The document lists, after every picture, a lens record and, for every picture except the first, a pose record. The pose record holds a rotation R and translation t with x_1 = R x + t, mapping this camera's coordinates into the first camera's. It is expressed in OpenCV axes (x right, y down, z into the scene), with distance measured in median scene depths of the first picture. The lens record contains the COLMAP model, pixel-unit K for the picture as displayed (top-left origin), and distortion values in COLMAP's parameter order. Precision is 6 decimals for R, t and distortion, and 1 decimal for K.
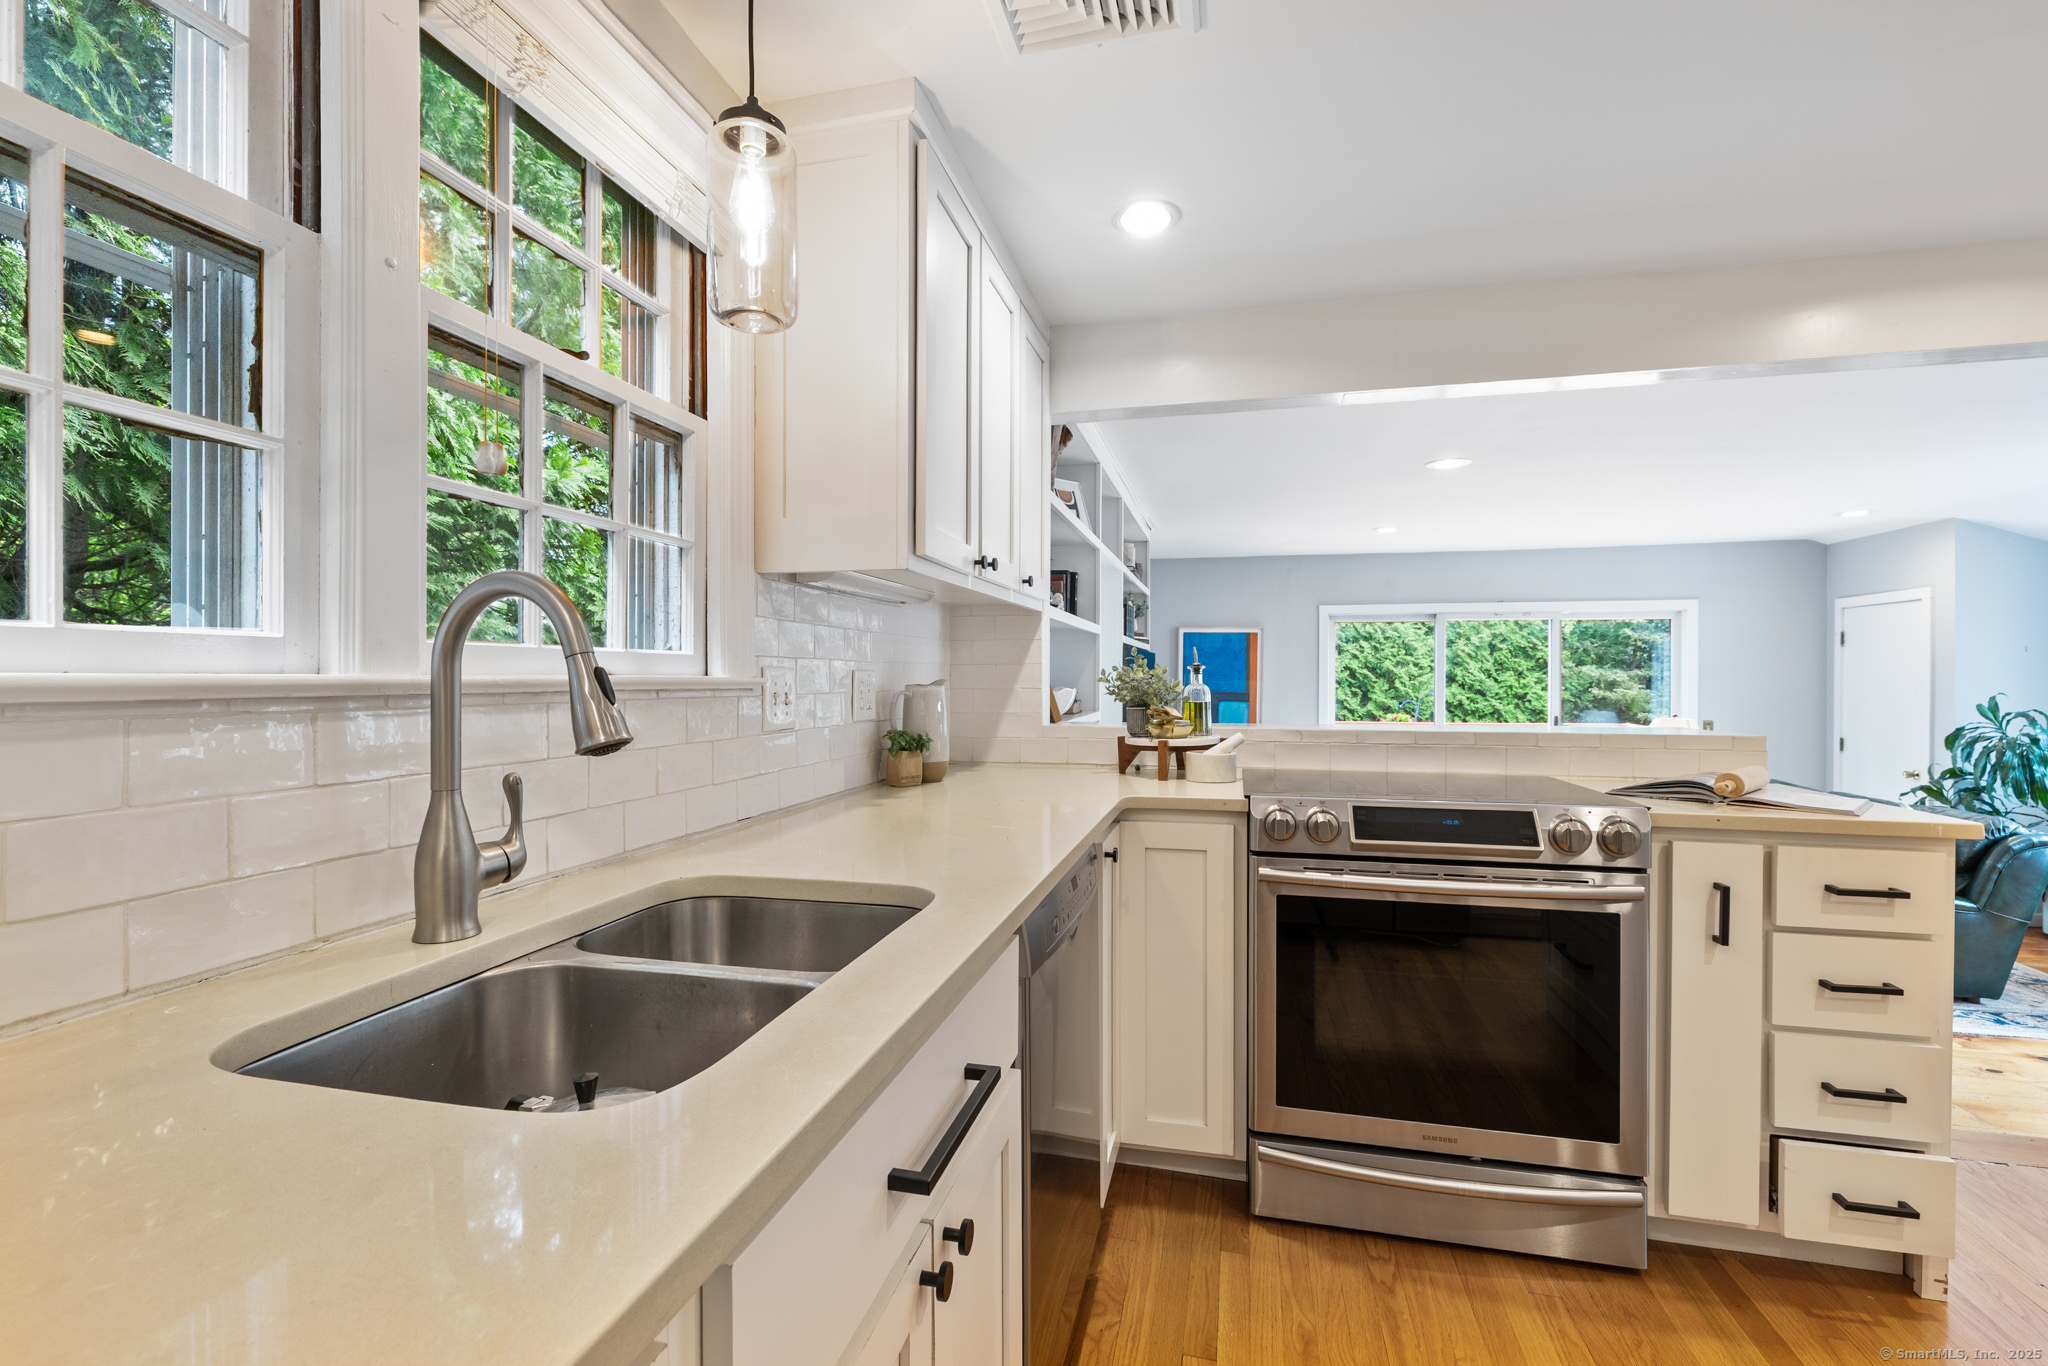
lens RADIAL K [[877.5, 0, 1013.2], [0, 877.5, 686.2], [0, 0, 1]] dist [-0.003642, 0.001104]
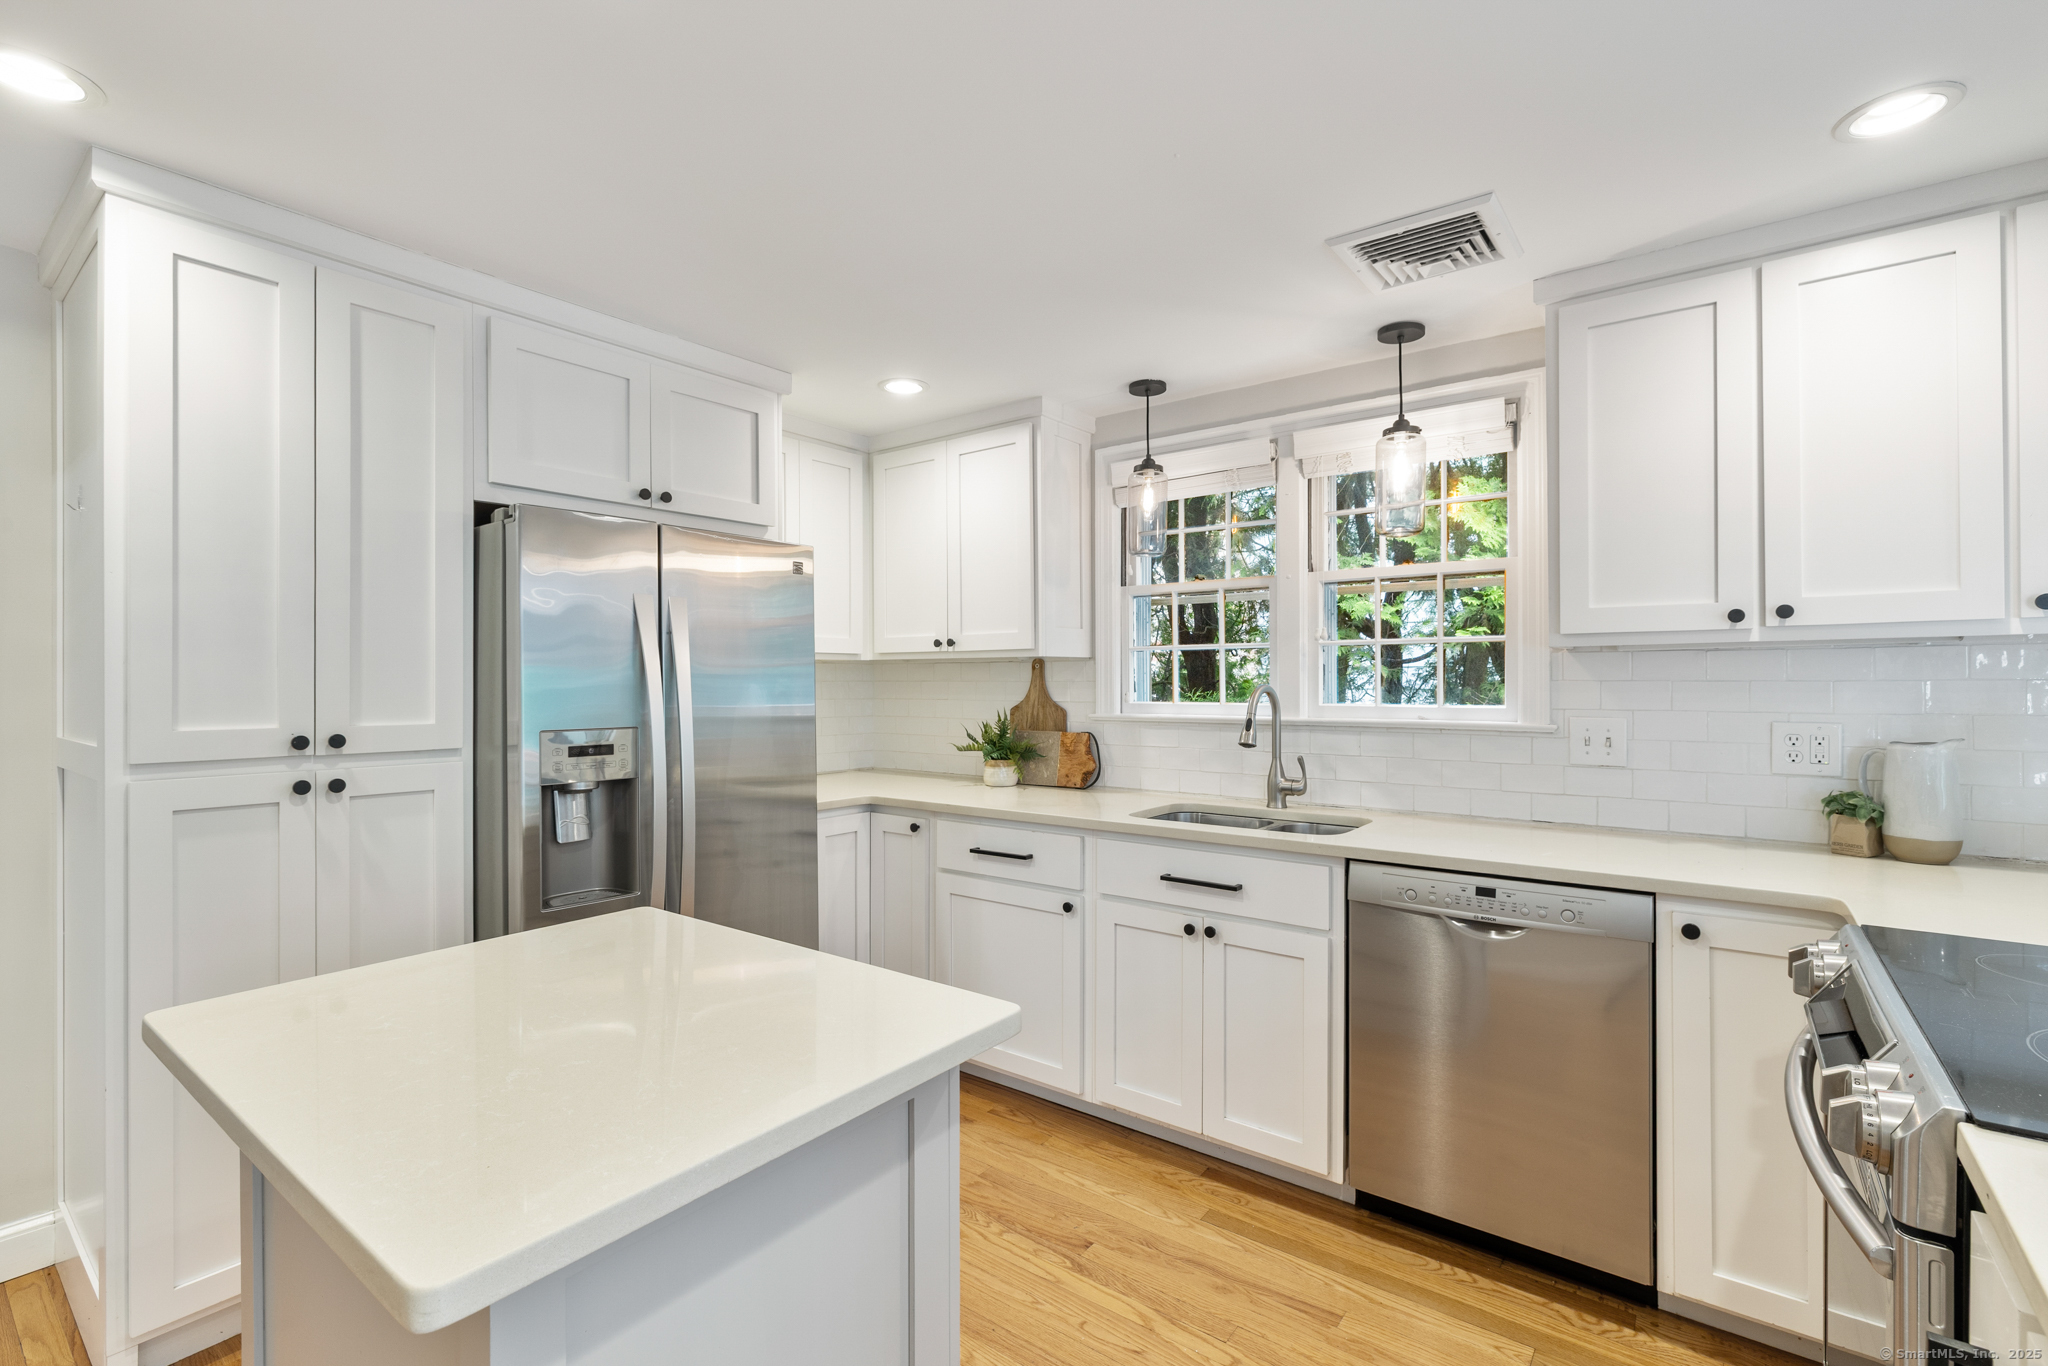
lens RADIAL K [[912.9, 0, 1012.9], [0, 912.9, 682.2], [0, 0, 1]] dist [-0.012454, 0.000649]
pose [[-0.395921, 0.000116, -0.918285, 0.429679], [-0.006237, 0.999977, 0.002816, -0.023468], [0.918263, 0.006843, -0.395911, 0.238753]]
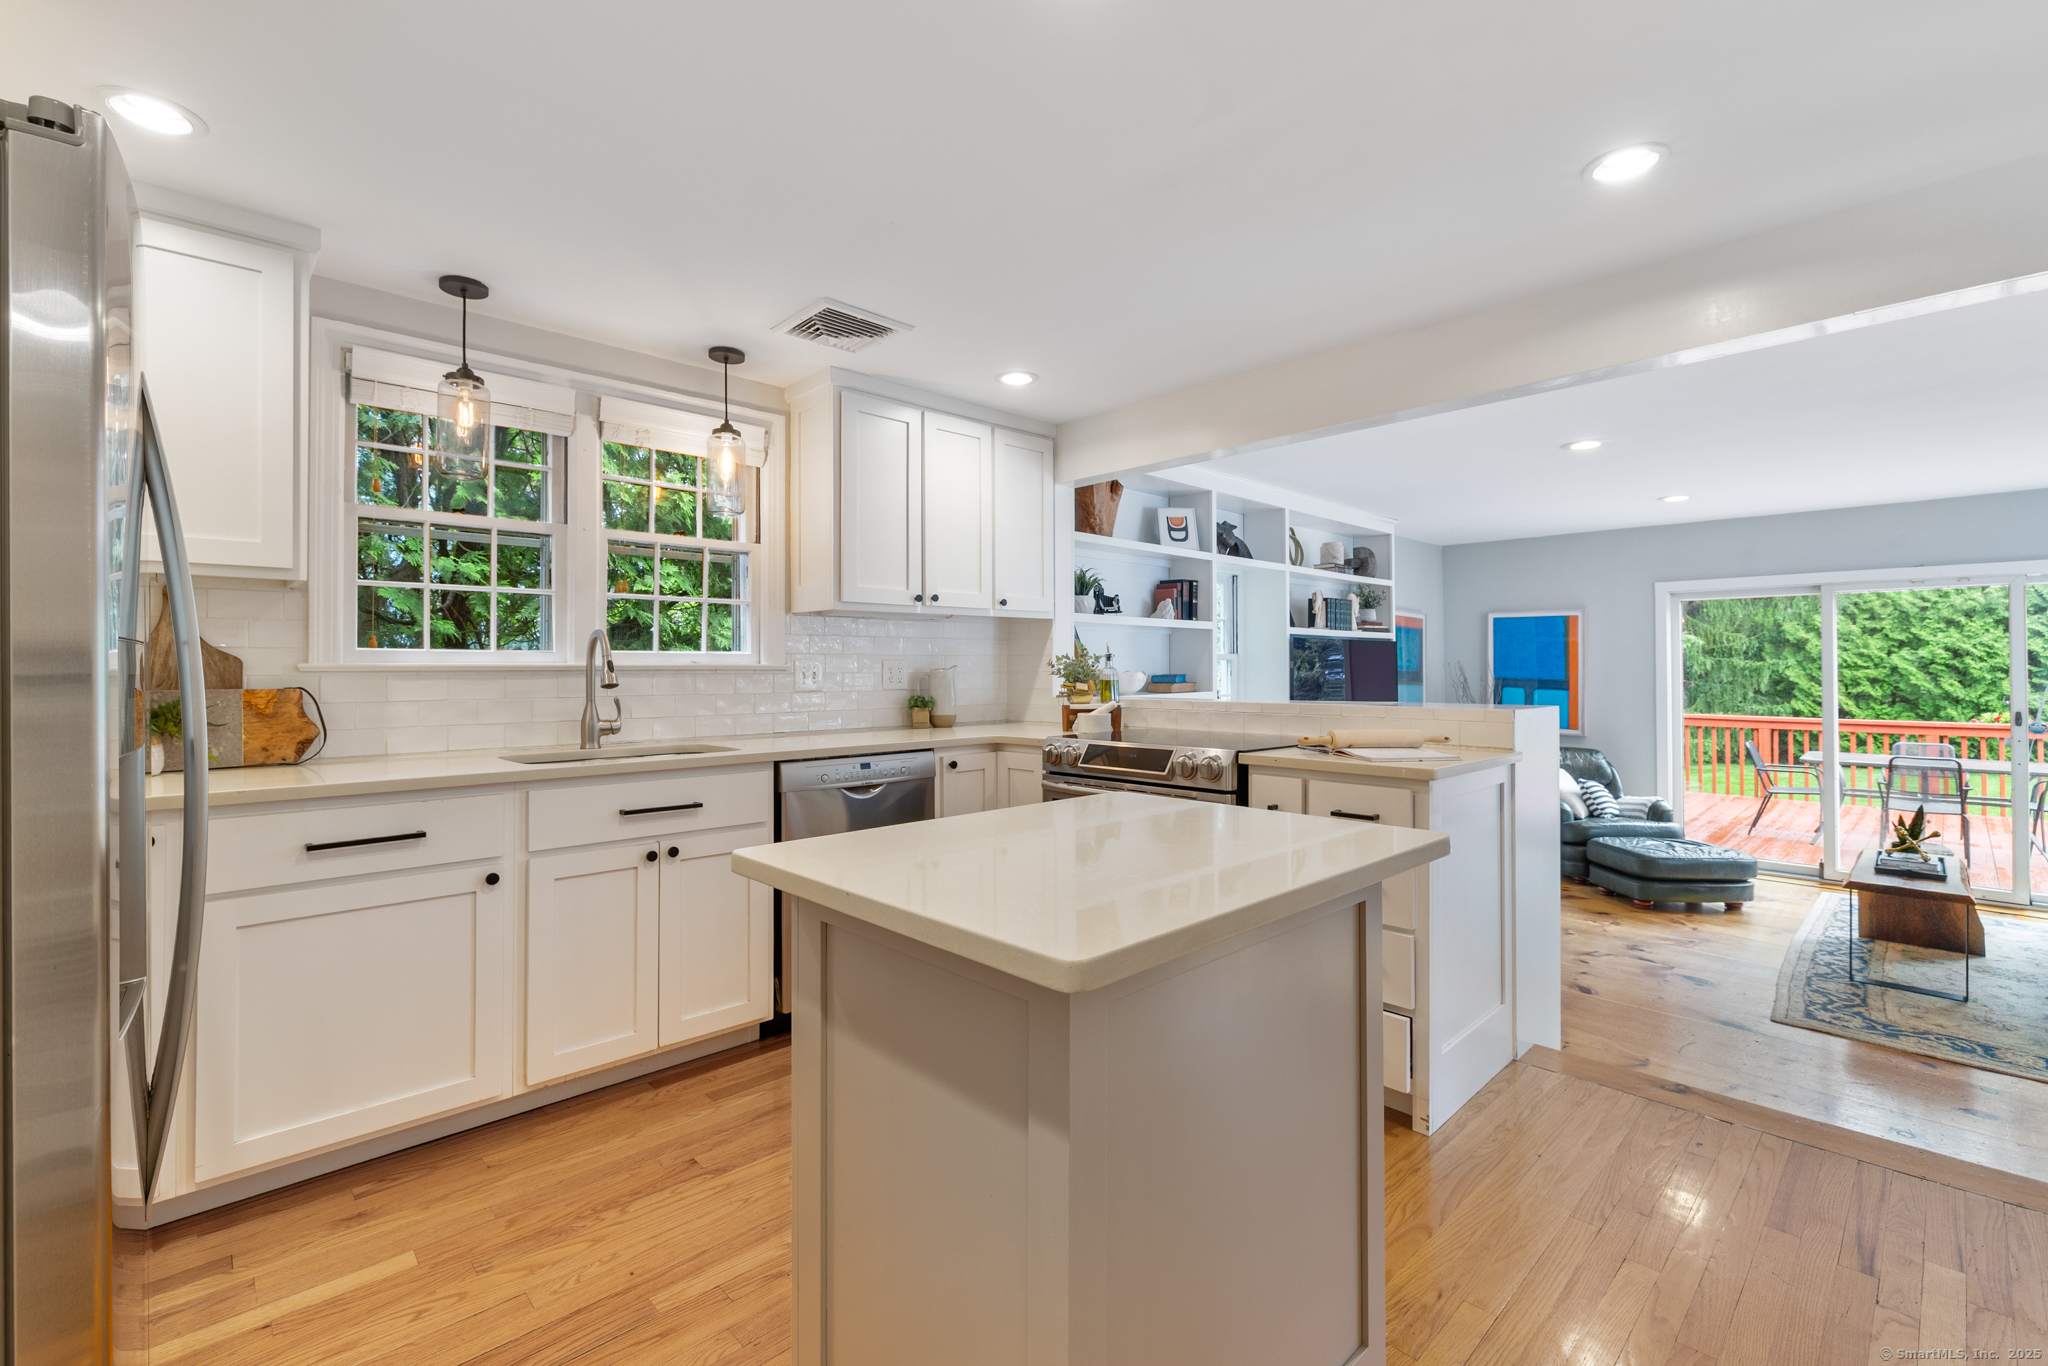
lens RADIAL K [[892.1, 0, 1017.0], [0, 892.1, 657.2], [0, 0, 1]] dist [-0.002543, 0.001331]
pose [[0.846984, -0.010522, -0.531514, 0.389916], [-0.001130, 0.999766, -0.021591, 0.005546], [0.531617, 0.018888, 0.846774, -0.146078]]
